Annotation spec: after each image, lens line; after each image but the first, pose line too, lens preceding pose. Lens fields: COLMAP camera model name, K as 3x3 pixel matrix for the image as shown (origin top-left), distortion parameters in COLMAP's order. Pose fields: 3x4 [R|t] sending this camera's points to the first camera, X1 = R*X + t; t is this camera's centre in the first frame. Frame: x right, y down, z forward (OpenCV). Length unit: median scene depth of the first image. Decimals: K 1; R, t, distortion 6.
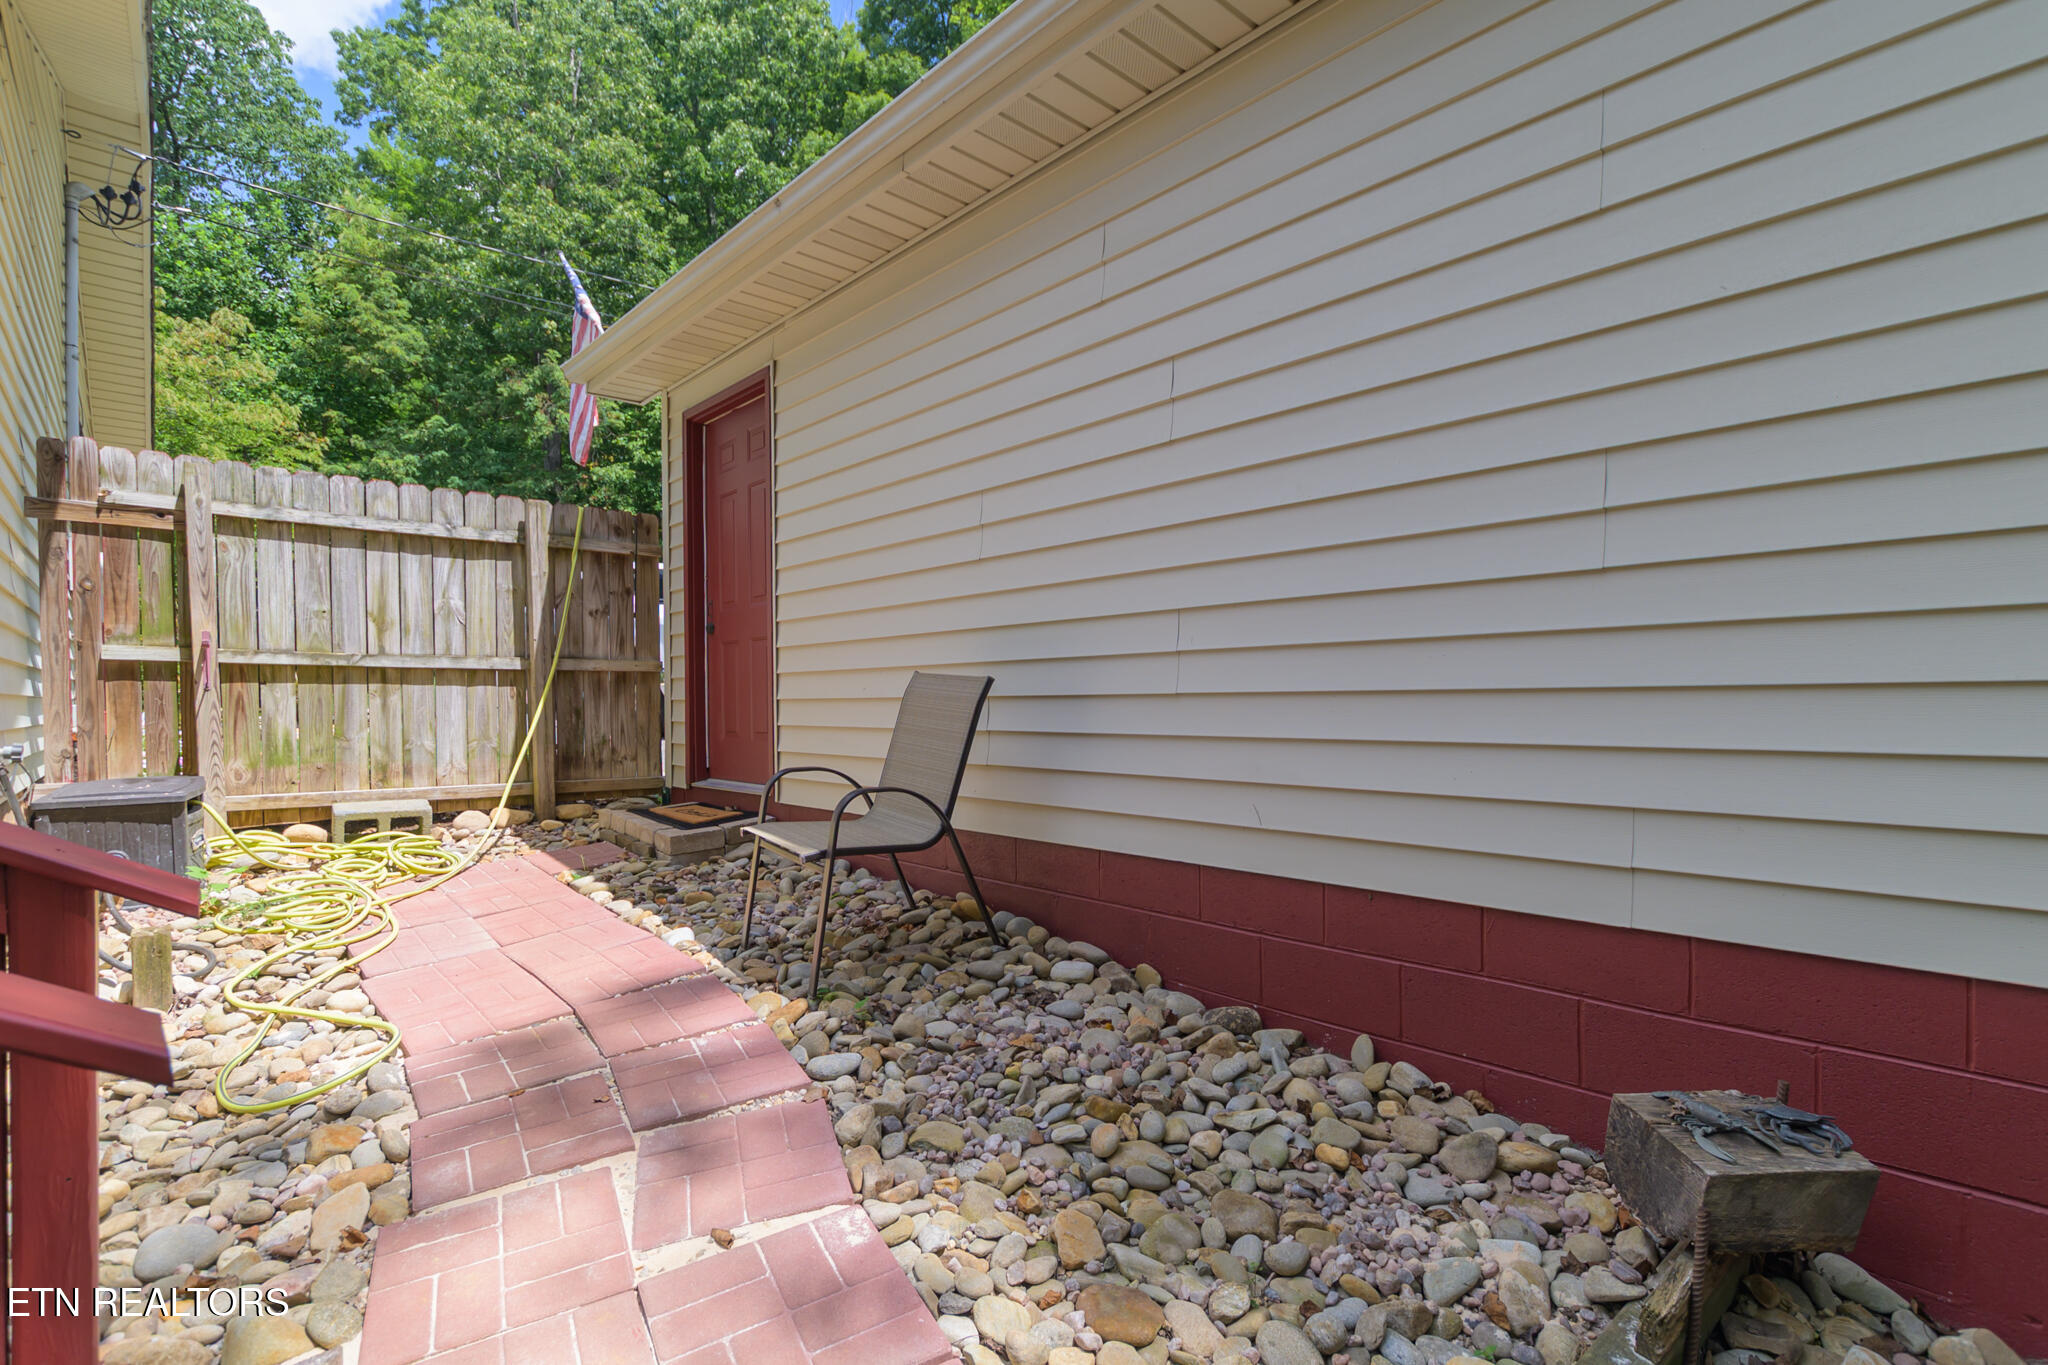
lens RADIAL K [[991.9, 0, 1061.4], [0, 991.9, 738.1], [0, 0, 1]] dist [0.003954, -0.002453]
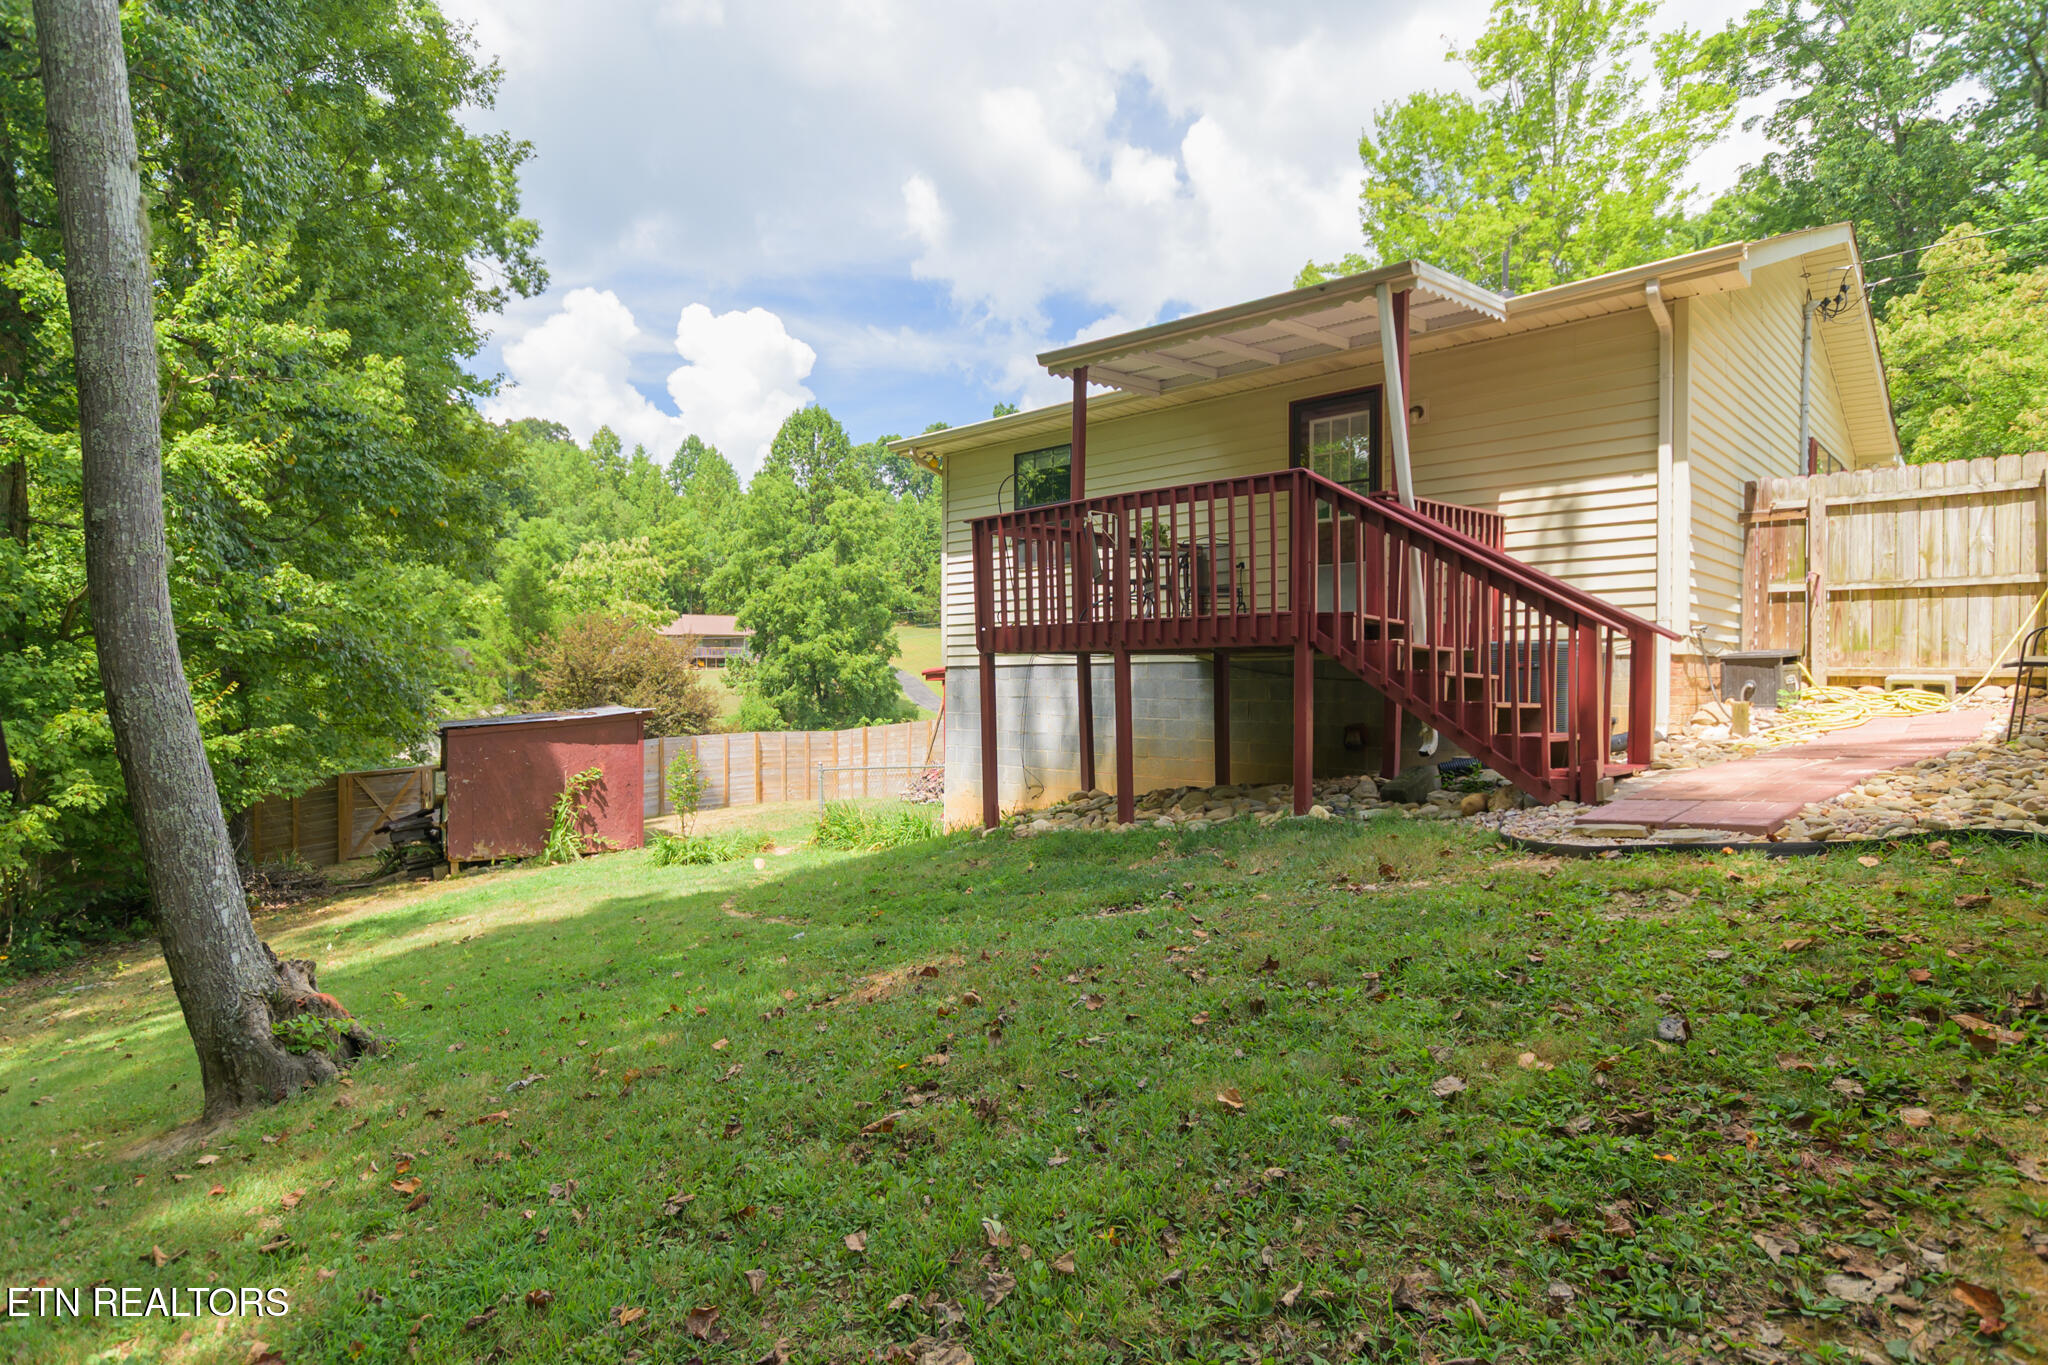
lens RADIAL K [[1156.1, 0, 1031.4], [0, 1156.1, 683.4], [0, 0, 1]] dist [0.007591, -0.002710]
pose [[0.109367, 0.003359, -0.993996, 0.942804], [-0.032859, 0.999460, -0.000238, 0.123604], [0.993458, 0.032687, 0.109418, -0.554702]]
